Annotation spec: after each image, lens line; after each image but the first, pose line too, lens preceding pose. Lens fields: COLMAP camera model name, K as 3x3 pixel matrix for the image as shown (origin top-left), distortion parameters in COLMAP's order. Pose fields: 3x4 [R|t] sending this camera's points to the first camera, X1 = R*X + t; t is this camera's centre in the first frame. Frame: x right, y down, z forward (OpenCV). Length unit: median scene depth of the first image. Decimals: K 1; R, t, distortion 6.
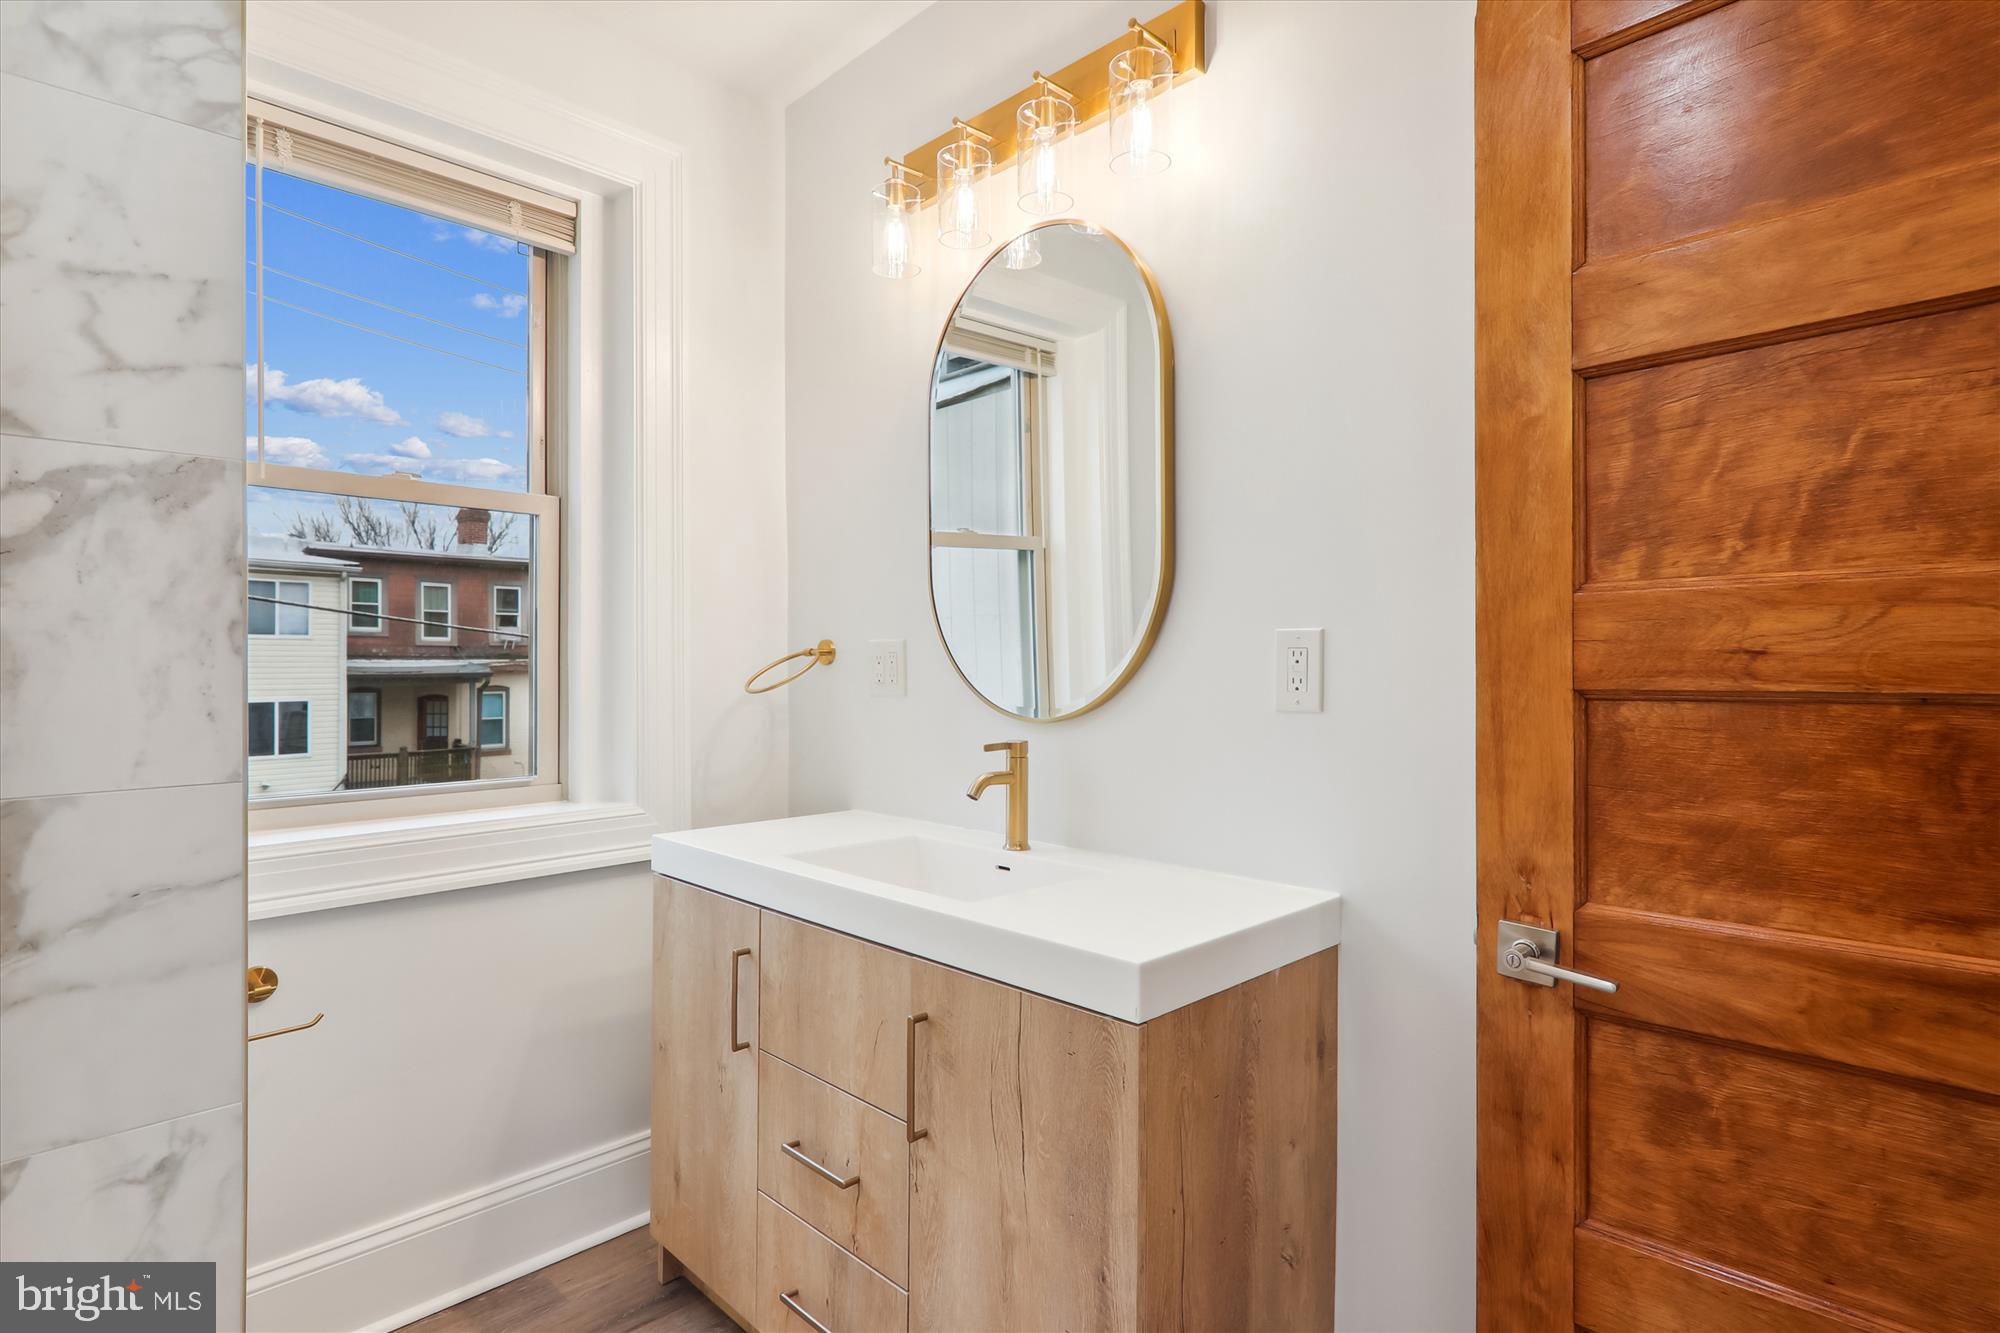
lens RADIAL K [[1015.7, 0, 1003.1], [0, 1015.7, 656.8], [0, 0, 1]] dist [-0.013154, -0.000471]
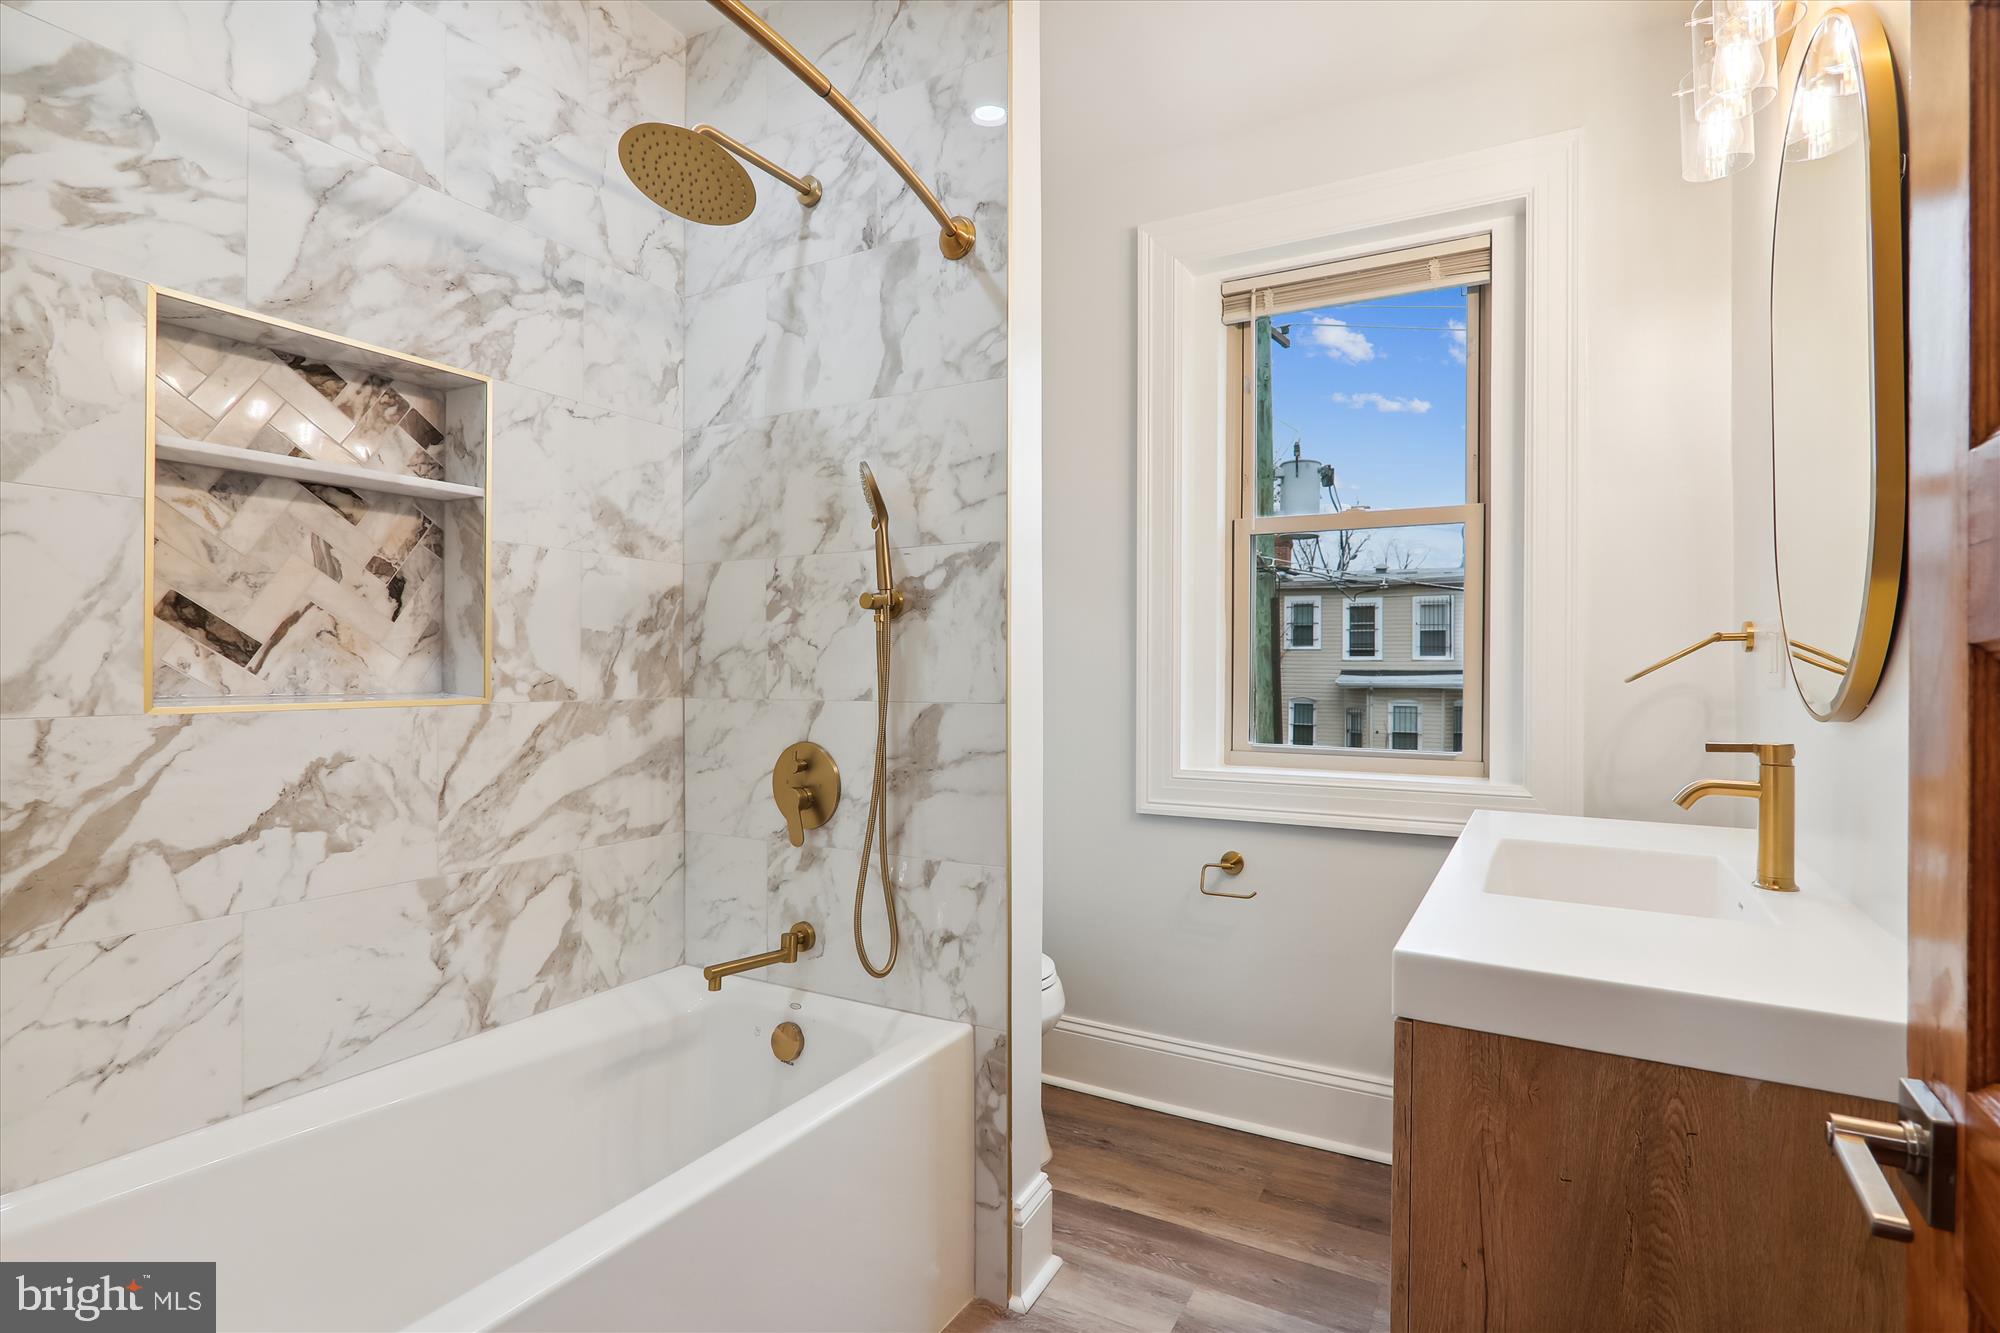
lens RADIAL K [[983.9, 0, 1000.9], [0, 983.9, 660.8], [0, 0, 1]] dist [-0.002931, -0.001136]
pose [[0.252518, -0.005317, -0.967578, 0.855485], [-0.002045, 0.999980, -0.006028, 0.040558], [0.967590, 0.003501, 0.252502, 0.395451]]
